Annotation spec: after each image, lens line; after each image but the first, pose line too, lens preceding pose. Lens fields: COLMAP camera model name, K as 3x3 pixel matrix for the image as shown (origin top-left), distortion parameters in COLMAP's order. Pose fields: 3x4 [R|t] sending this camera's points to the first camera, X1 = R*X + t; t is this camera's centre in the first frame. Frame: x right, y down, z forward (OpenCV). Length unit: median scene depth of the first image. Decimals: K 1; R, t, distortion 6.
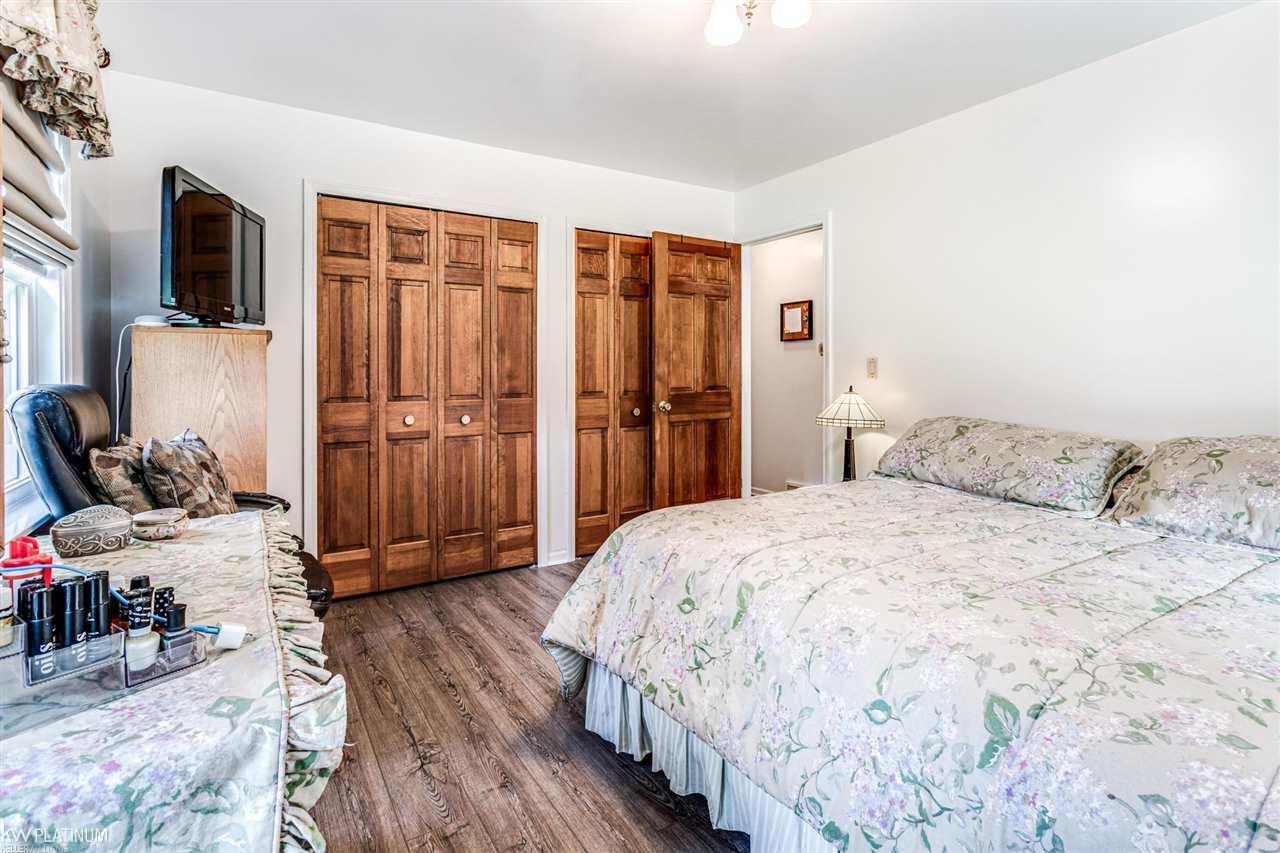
lens RADIAL K [[615.7, 0, 632.6], [0, 615.7, 396.4], [0, 0, 1]] dist [0.002243, 0.000239]
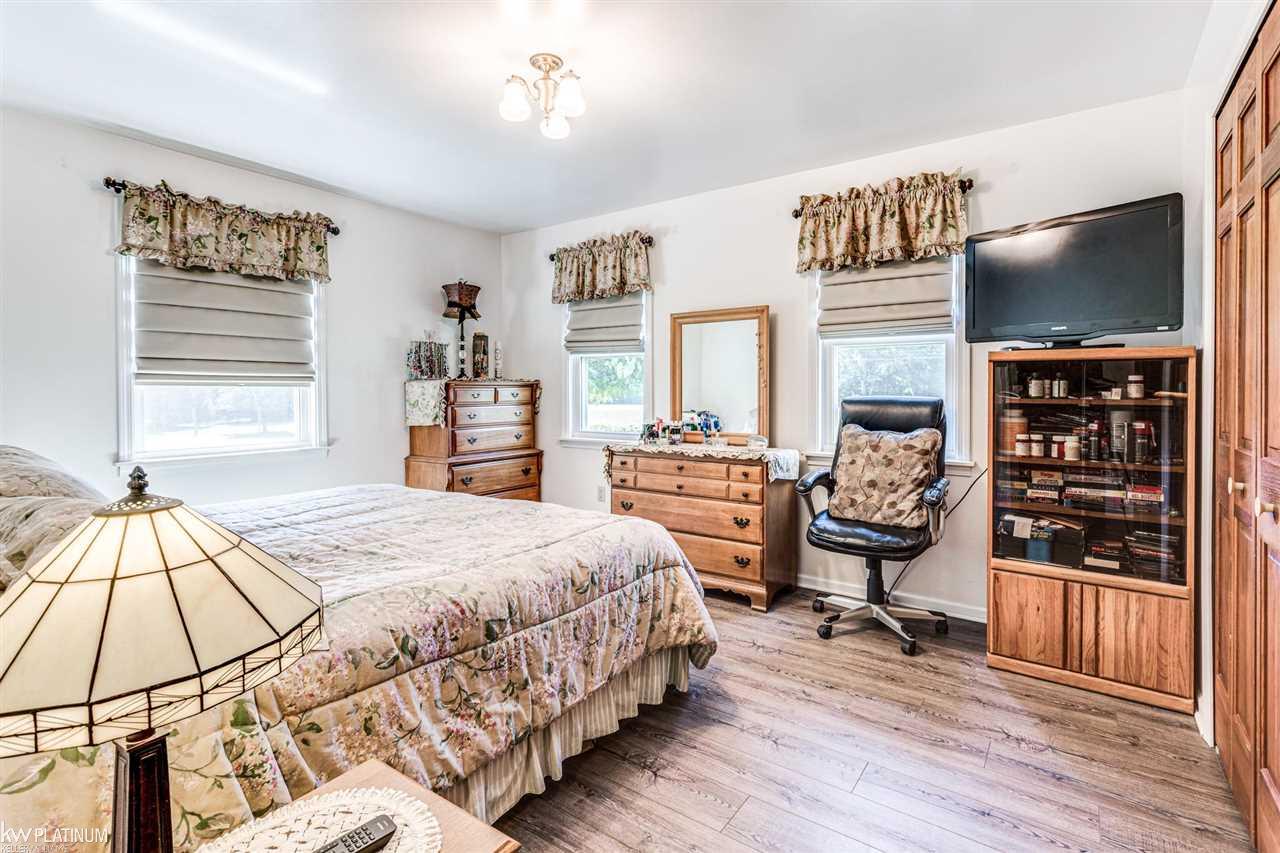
lens RADIAL K [[615.7, 0, 632.6], [0, 615.7, 396.4], [0, 0, 1]] dist [0.002243, 0.000239]
pose [[-0.931223, 0.000827, -0.364450, 0.328403], [-0.017261, 0.998775, 0.046372, -0.054259], [0.364042, 0.049473, -0.930068, 1.497876]]
